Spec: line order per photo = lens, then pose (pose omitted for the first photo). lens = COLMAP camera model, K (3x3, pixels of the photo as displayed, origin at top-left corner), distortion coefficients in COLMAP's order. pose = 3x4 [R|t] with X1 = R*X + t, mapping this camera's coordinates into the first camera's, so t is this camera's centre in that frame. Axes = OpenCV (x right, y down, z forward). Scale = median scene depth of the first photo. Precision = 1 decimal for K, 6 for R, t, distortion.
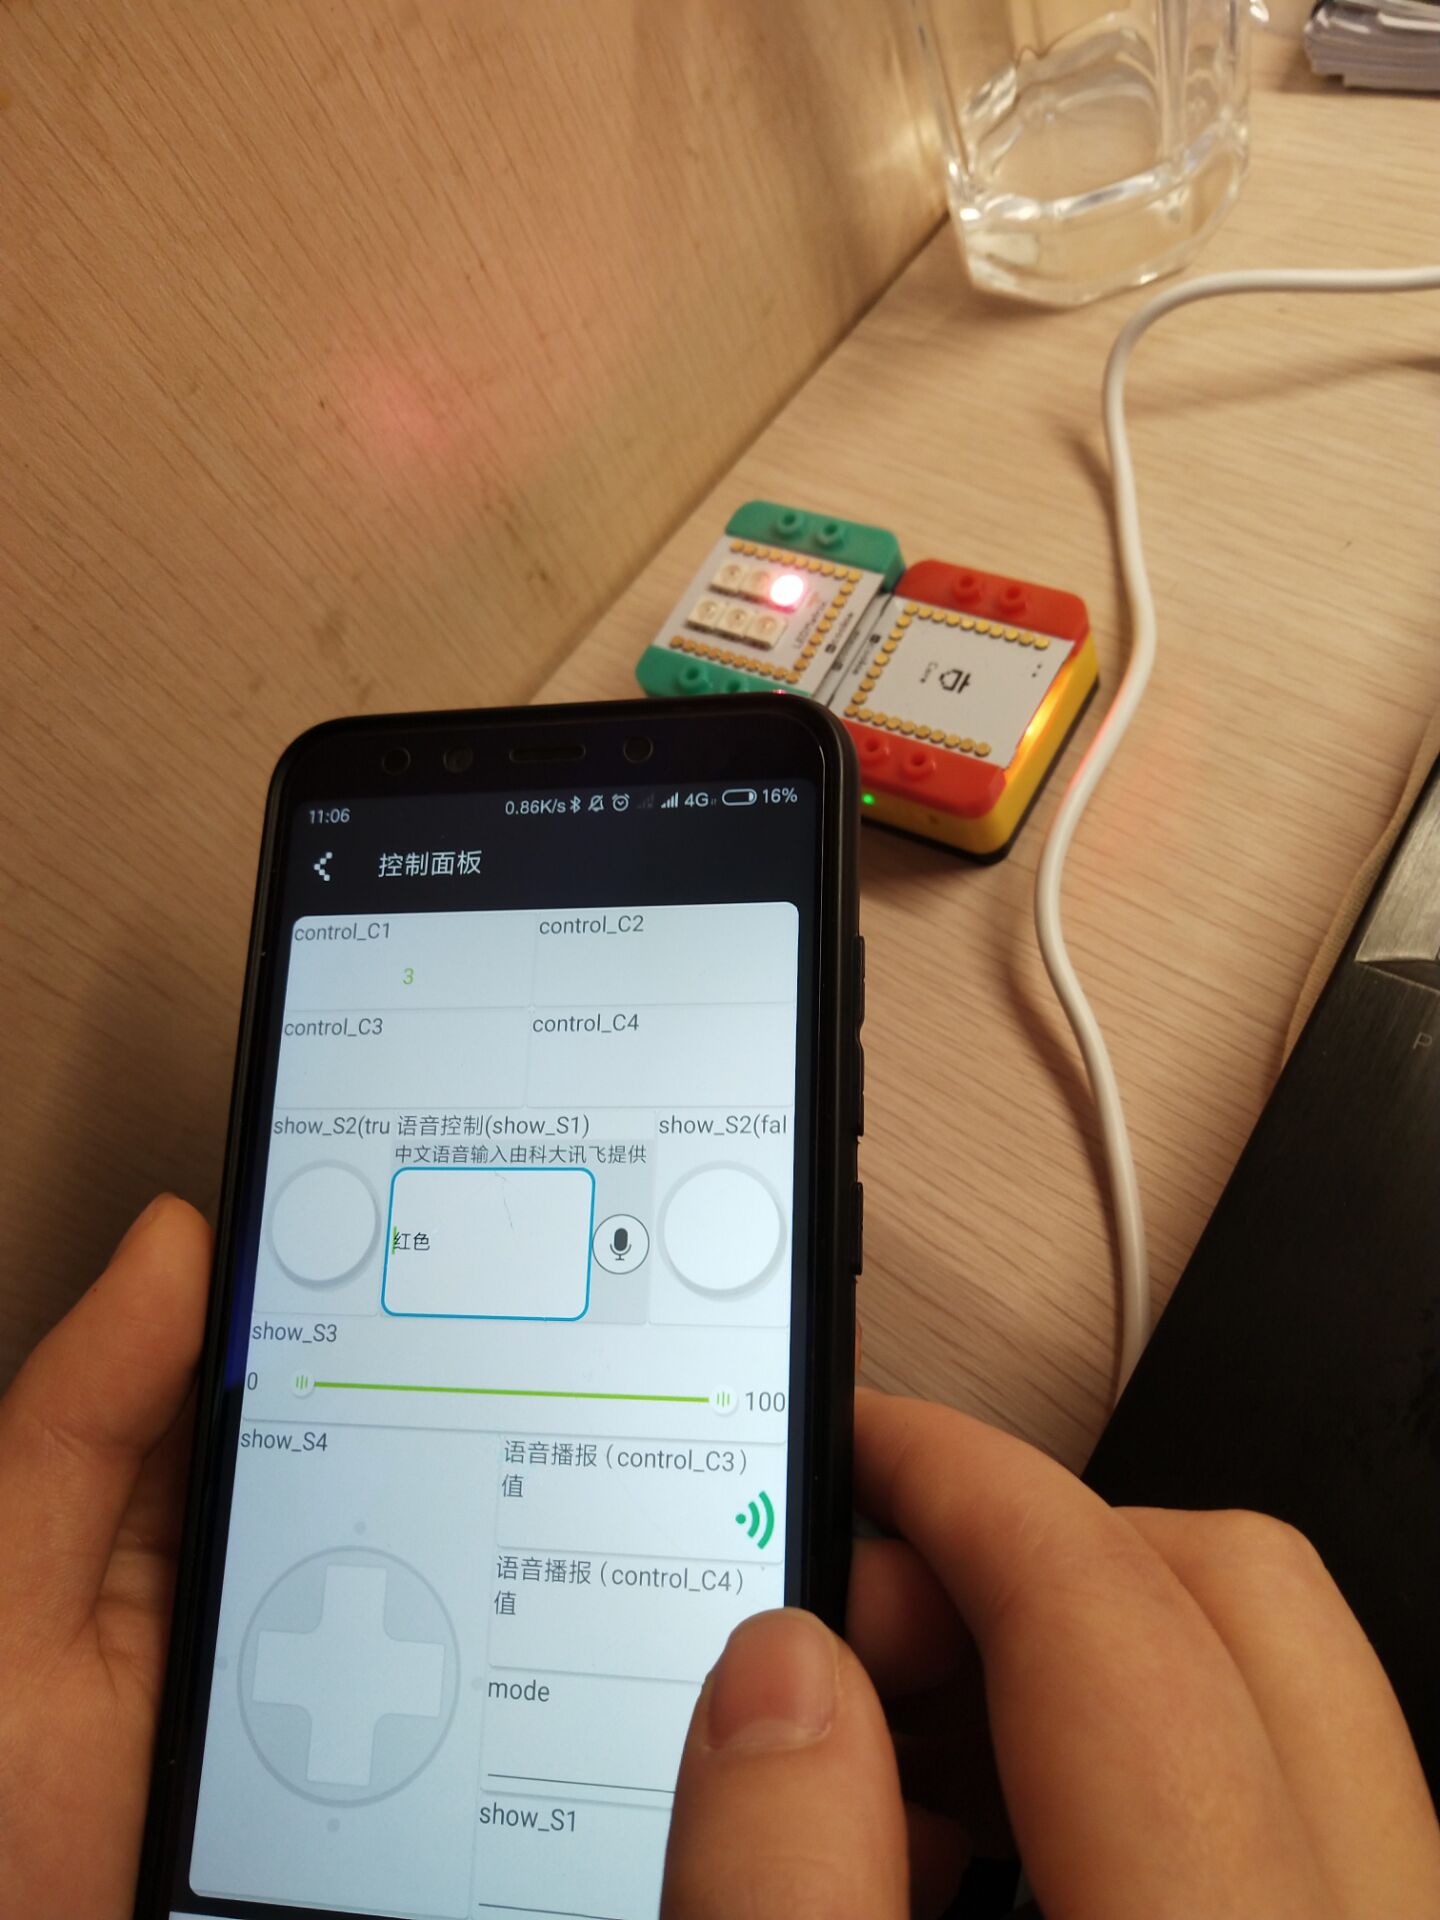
lens RADIAL K [[1527.9, 0, 720.0], [0, 1527.9, 960.0], [0, 0, 1]] dist [-0.057567, 0.076947]
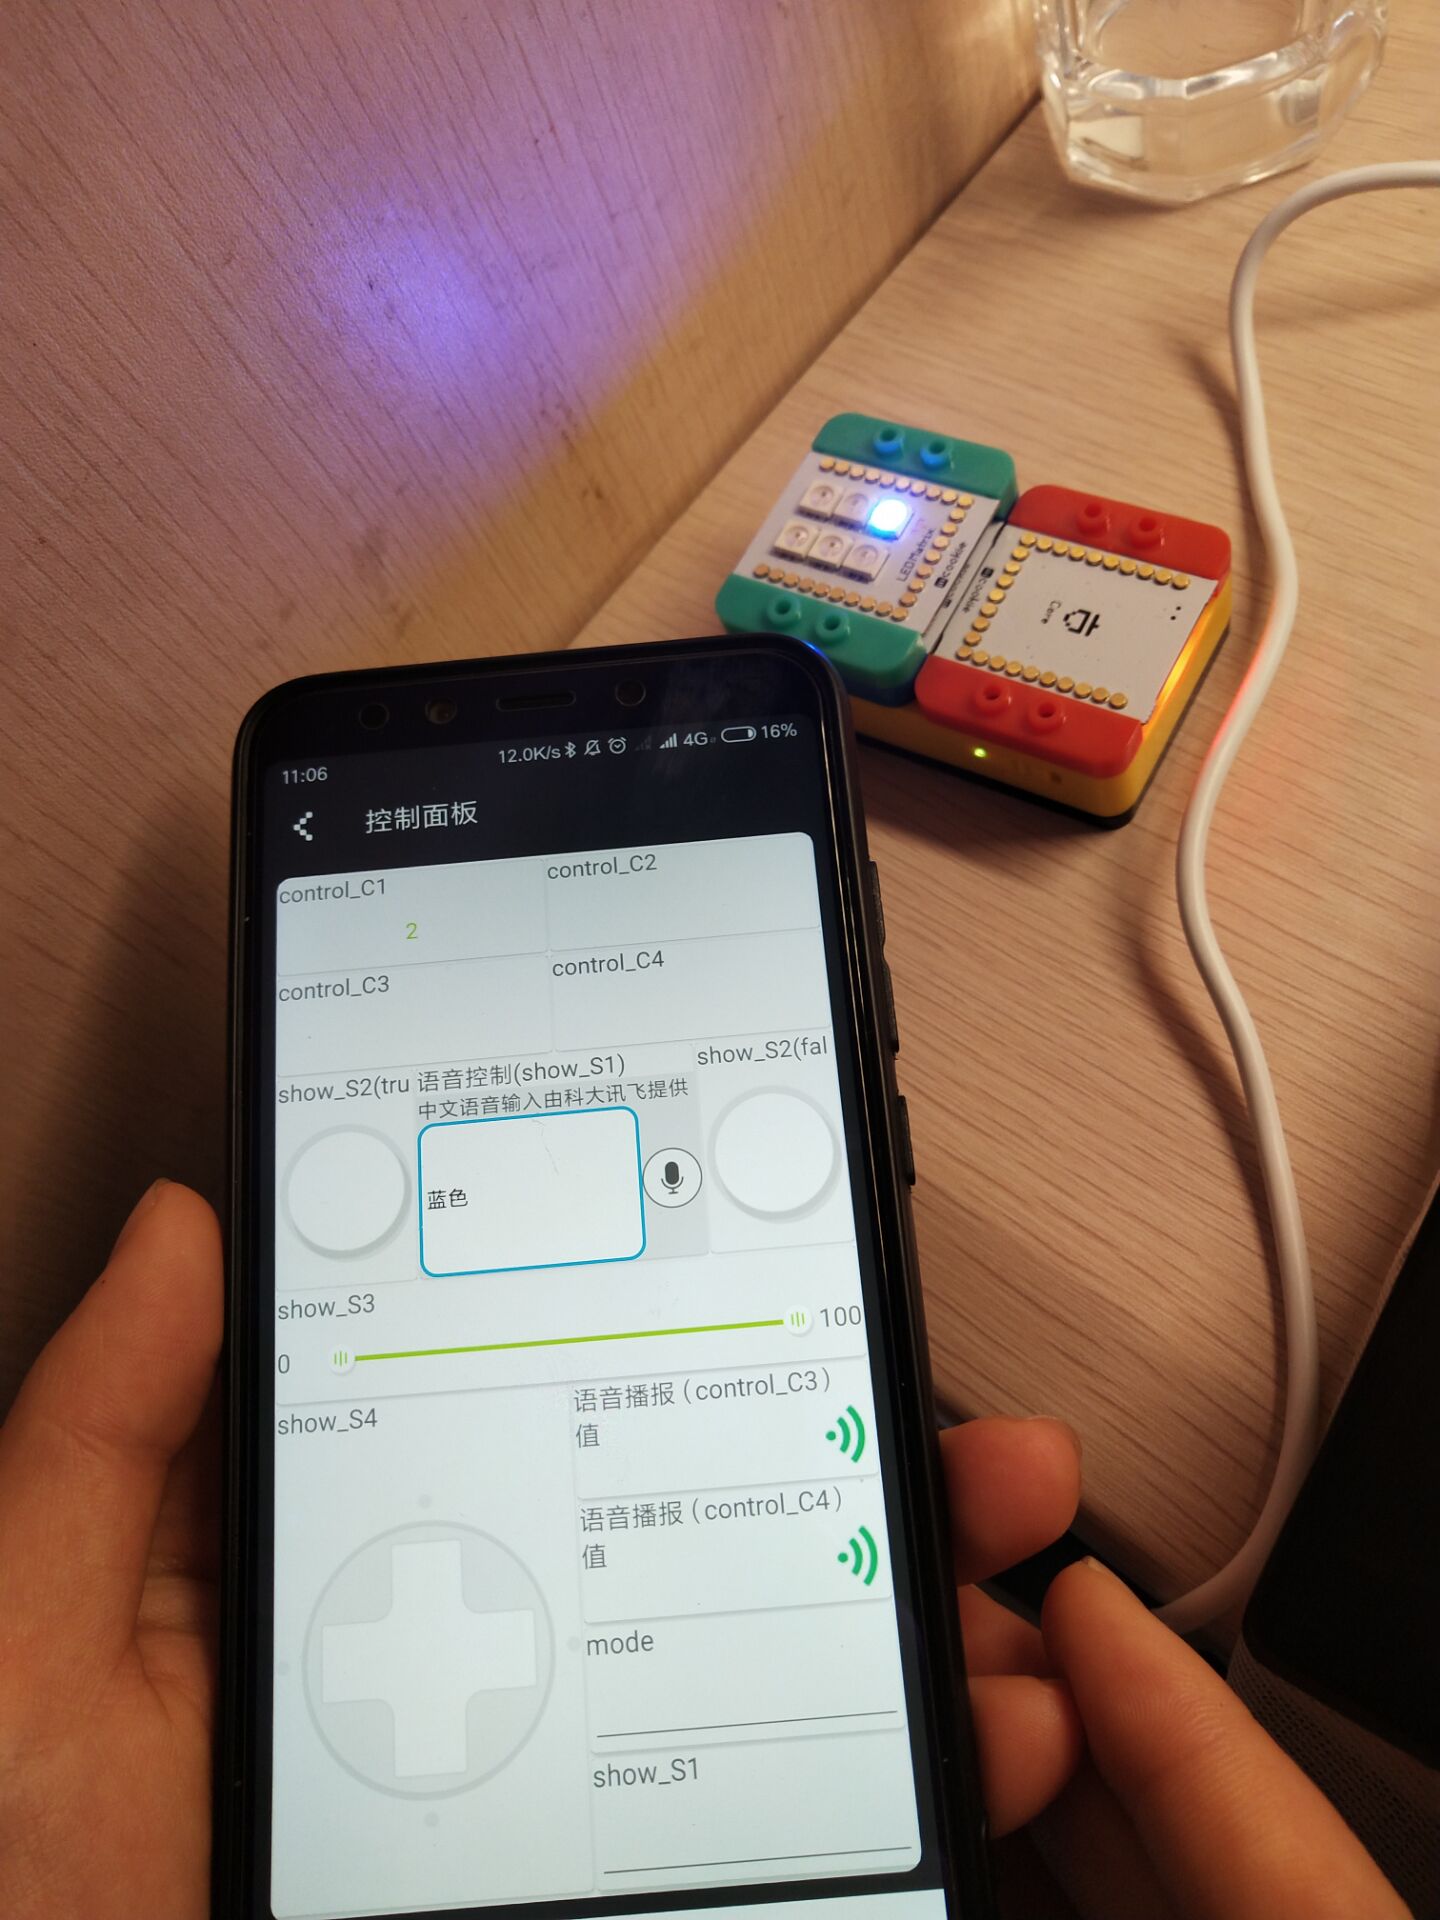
lens RADIAL K [[1527.9, 0, 720.0], [0, 1527.9, 960.0], [0, 0, 1]] dist [-0.057567, 0.076947]
pose [[0.999223, 0.010271, 0.038045, -0.089832], [-0.012003, 0.998889, 0.045568, -0.023963], [-0.037535, -0.045989, 0.998237, 0.111483]]
